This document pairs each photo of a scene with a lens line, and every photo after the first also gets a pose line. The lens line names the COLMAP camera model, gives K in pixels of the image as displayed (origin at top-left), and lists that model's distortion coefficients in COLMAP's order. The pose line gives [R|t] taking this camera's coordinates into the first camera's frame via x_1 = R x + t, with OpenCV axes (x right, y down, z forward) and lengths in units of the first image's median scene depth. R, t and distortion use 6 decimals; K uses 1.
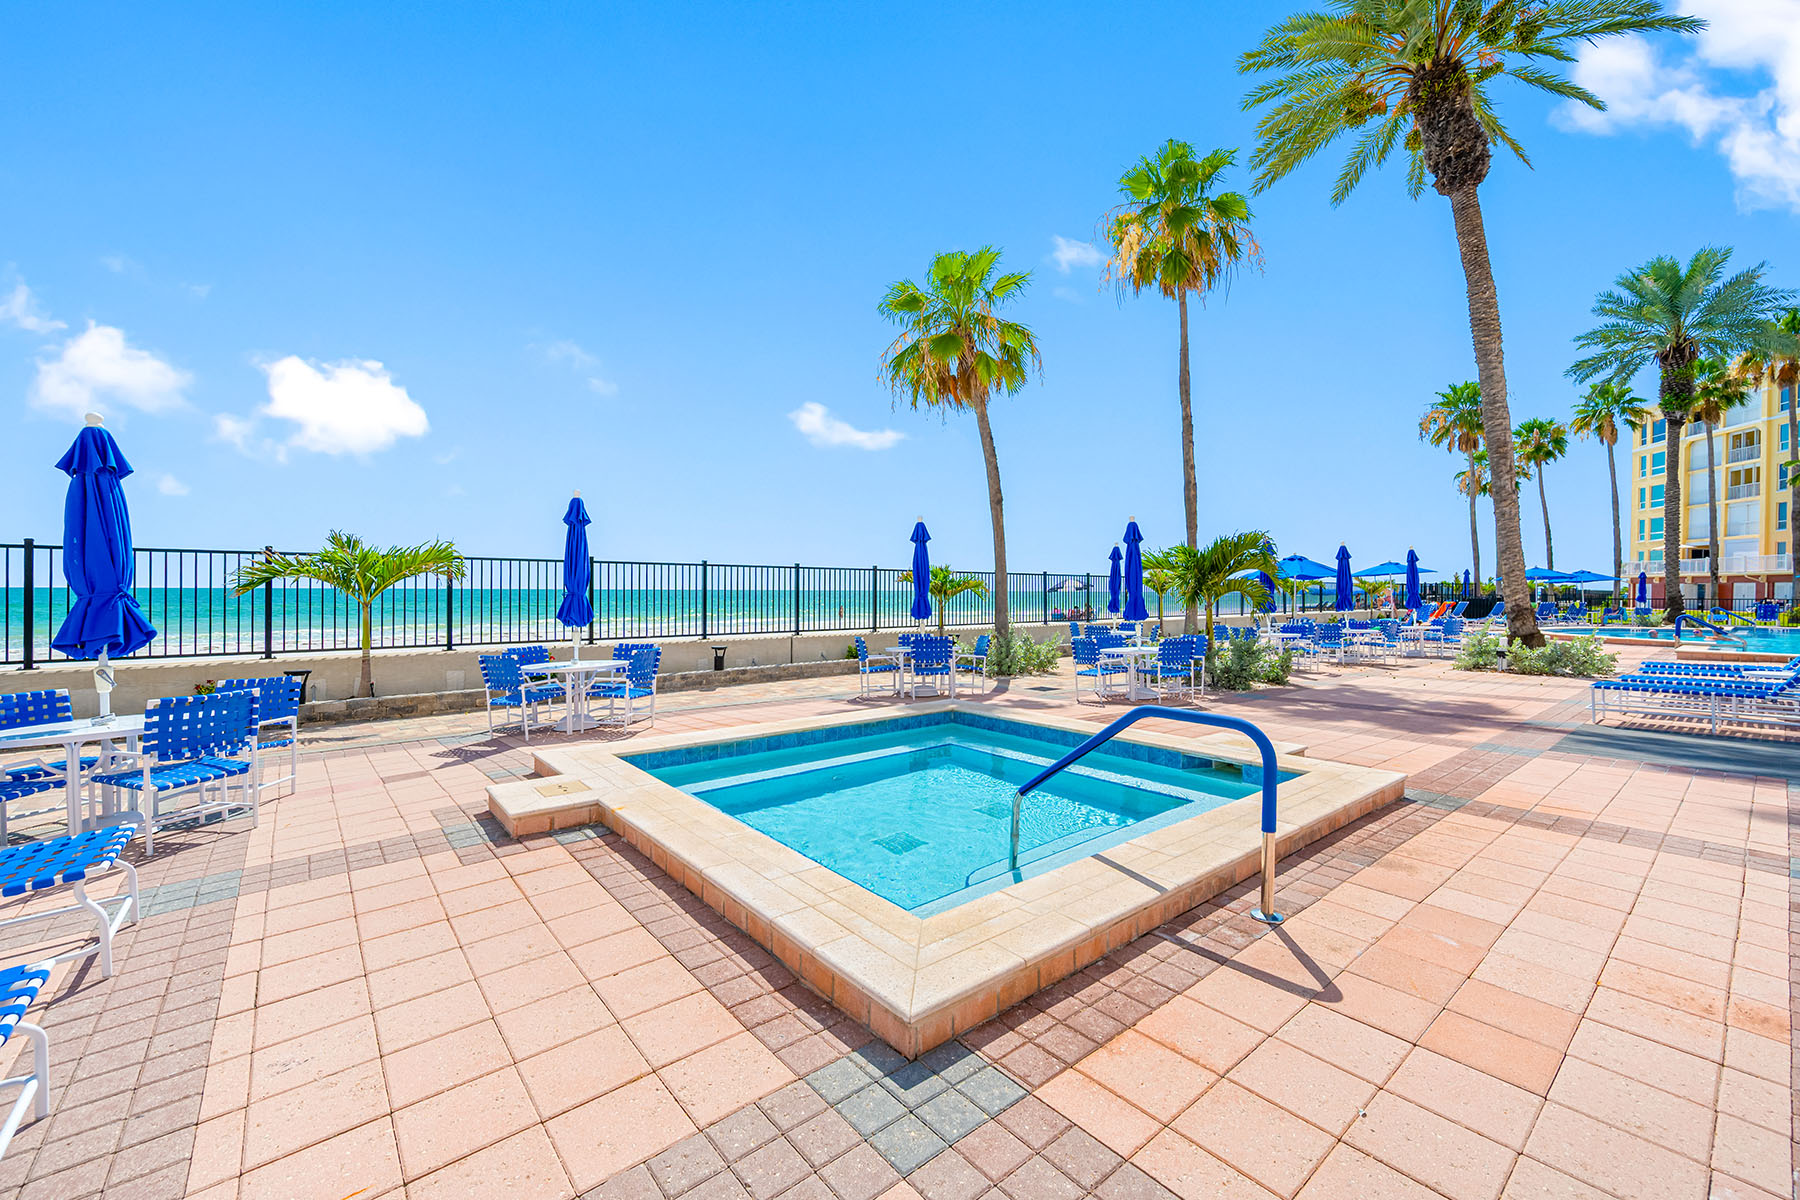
lens RADIAL K [[712.1, 0, 898.3], [0, 712.1, 594.6], [0, 0, 1]] dist [-0.000739, 0.000086]
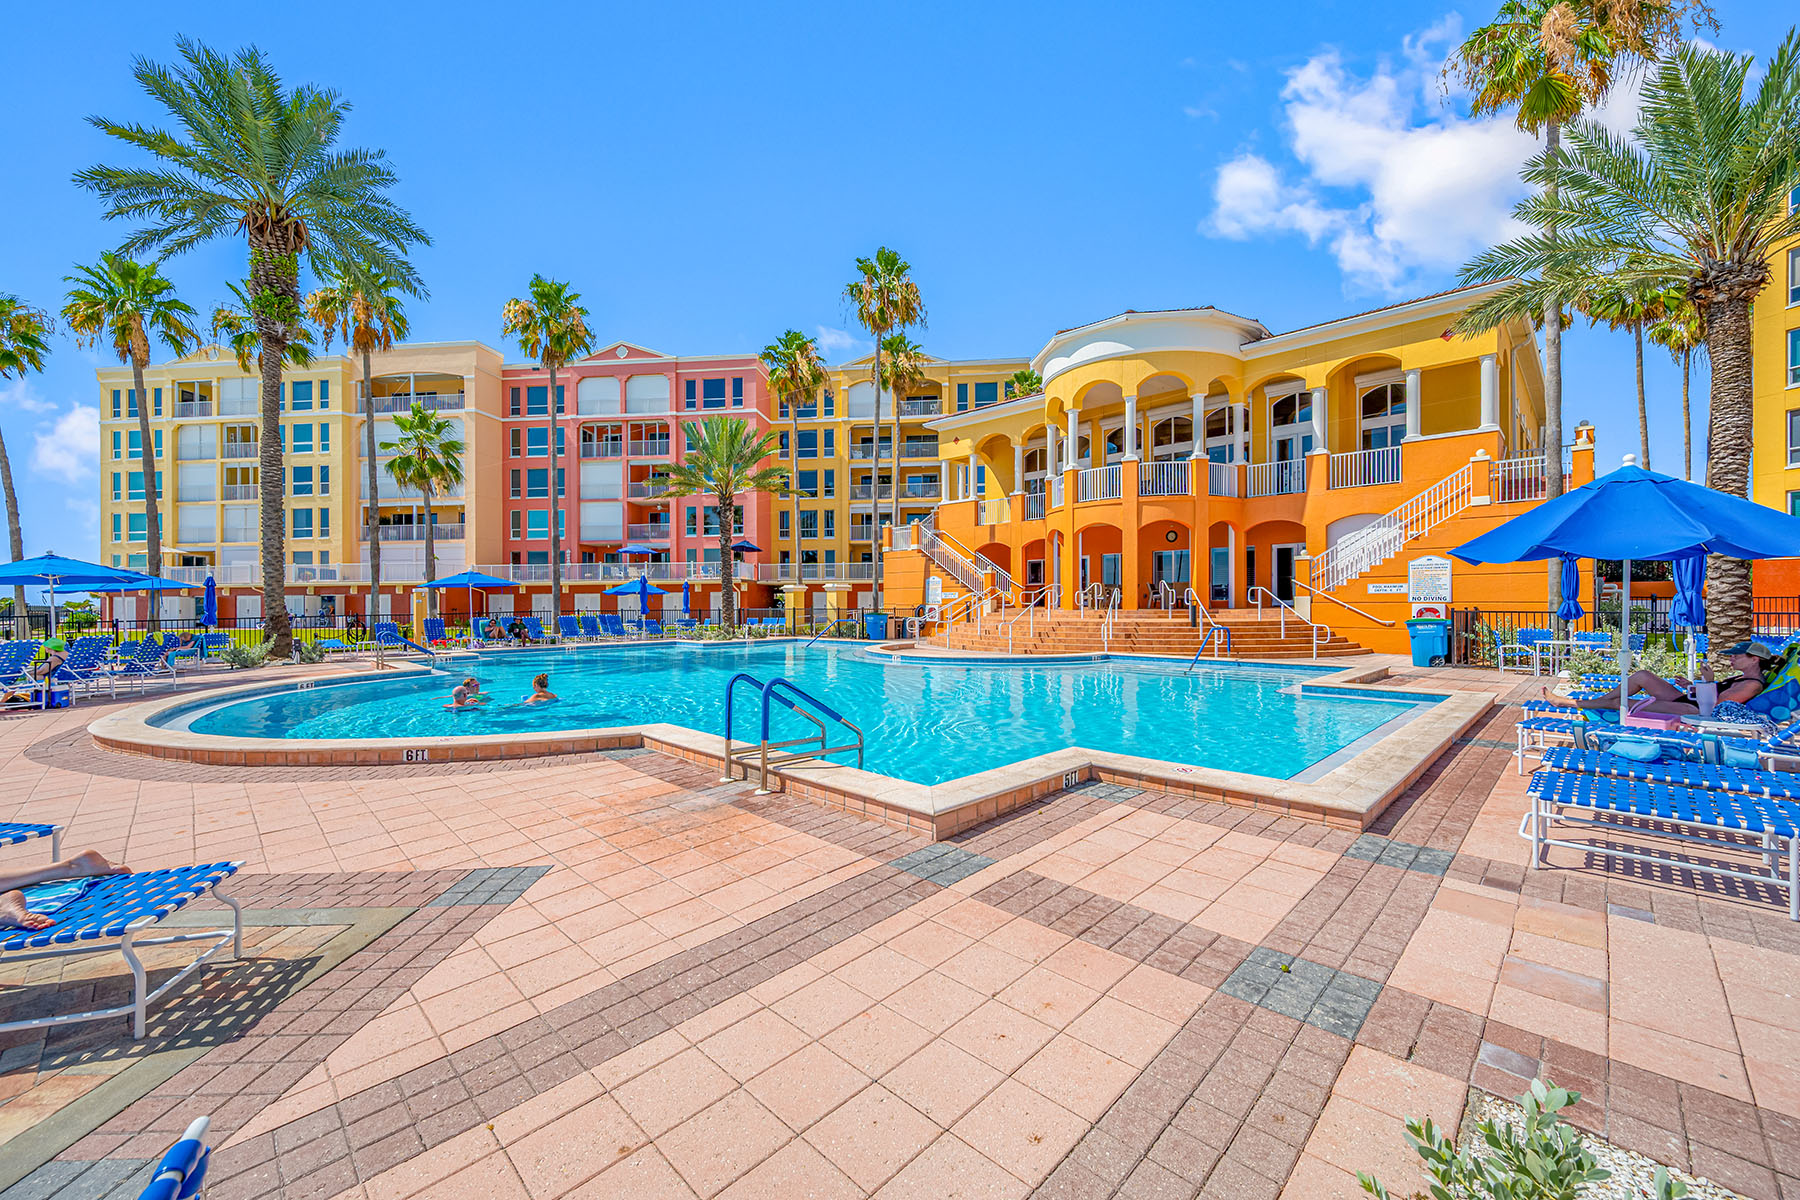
lens RADIAL K [[712.1, 0, 898.3], [0, 712.1, 594.6], [0, 0, 1]] dist [-0.000739, 0.000086]
pose [[-0.107184, 0.003480, 0.994233, 0.223309], [0.014872, 0.999888, -0.001896, -0.004289], [-0.994128, 0.014583, -0.107224, 0.285933]]
